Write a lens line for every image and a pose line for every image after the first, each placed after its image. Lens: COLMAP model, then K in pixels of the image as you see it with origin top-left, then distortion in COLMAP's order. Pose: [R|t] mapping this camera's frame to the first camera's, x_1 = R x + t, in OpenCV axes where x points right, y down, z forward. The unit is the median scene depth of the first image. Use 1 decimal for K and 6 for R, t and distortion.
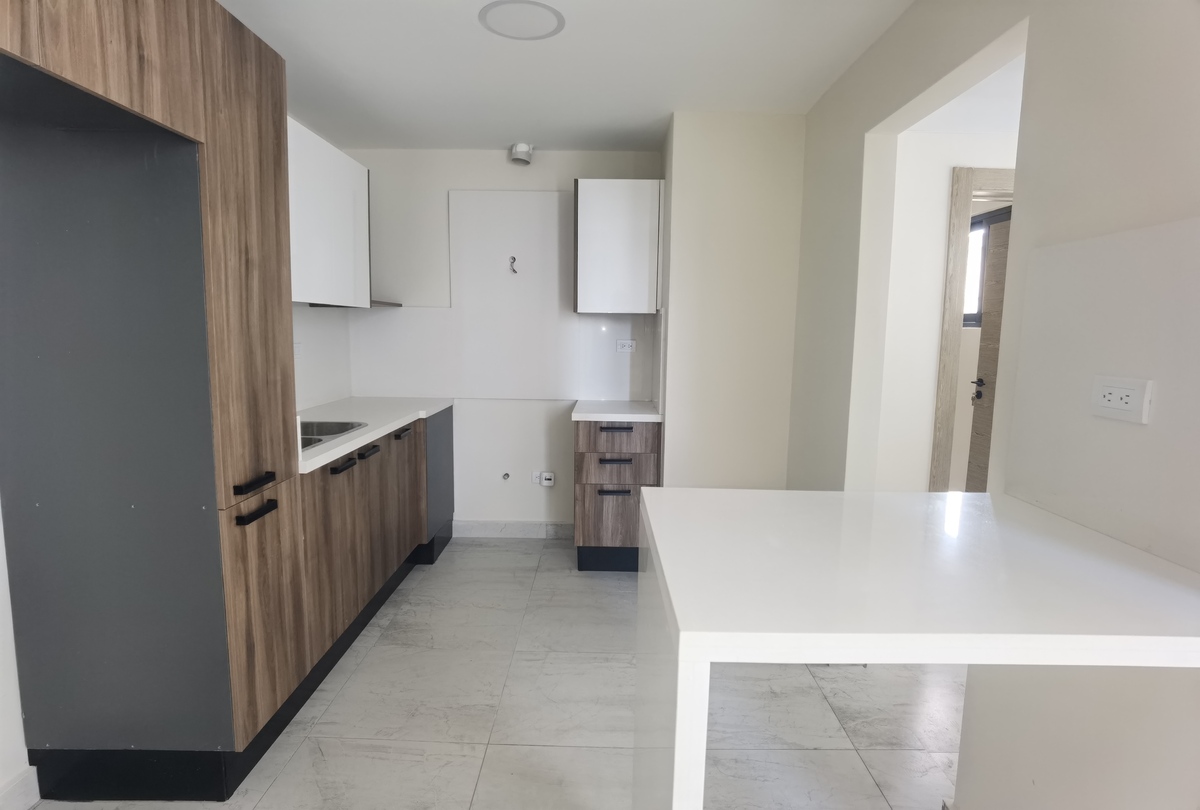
lens RADIAL K [[620.4, 0, 597.1], [0, 620.4, 401.6], [0, 0, 1]] dist [-0.050083, 0.006599]
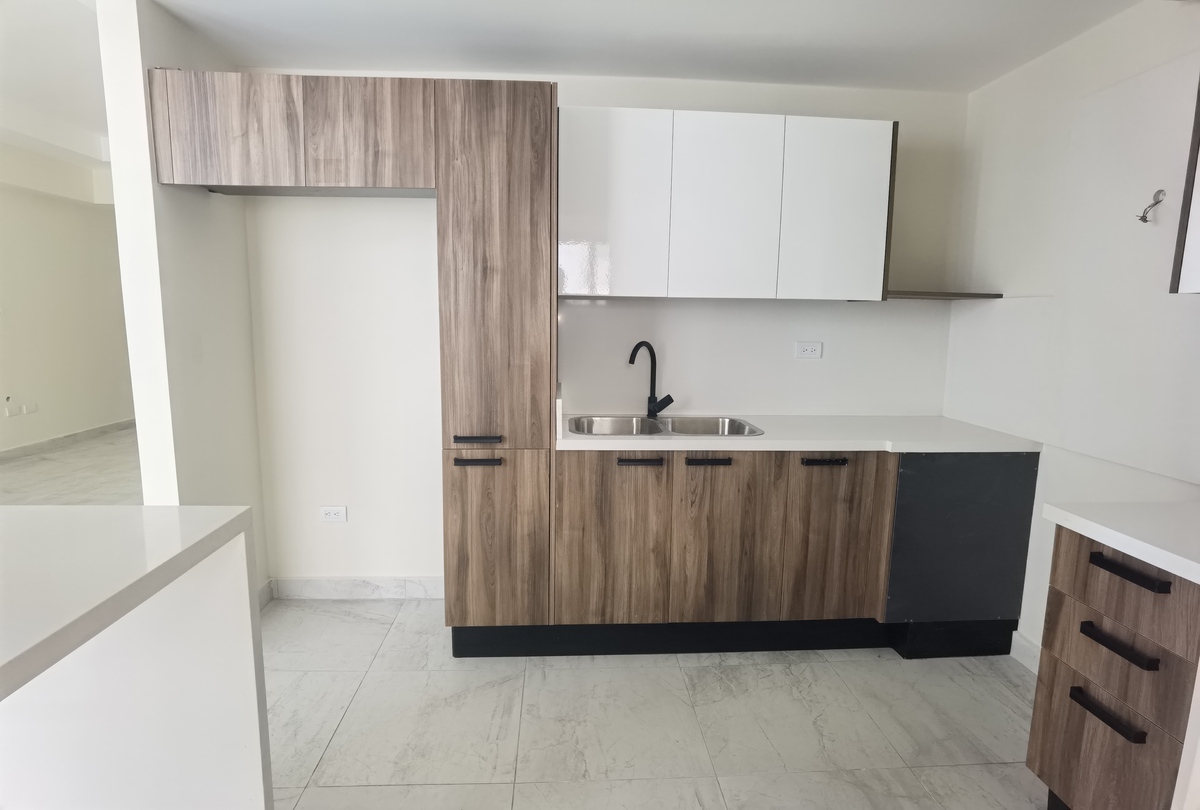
lens RADIAL K [[620.4, 0, 595.4], [0, 620.4, 409.5], [0, 0, 1]] dist [-0.050083, 0.006599]
pose [[0.056605, 0.140092, -0.988519, 0.749724], [-0.129374, 0.982788, 0.131872, -0.136098], [0.989979, 0.120424, 0.073755, 1.141837]]
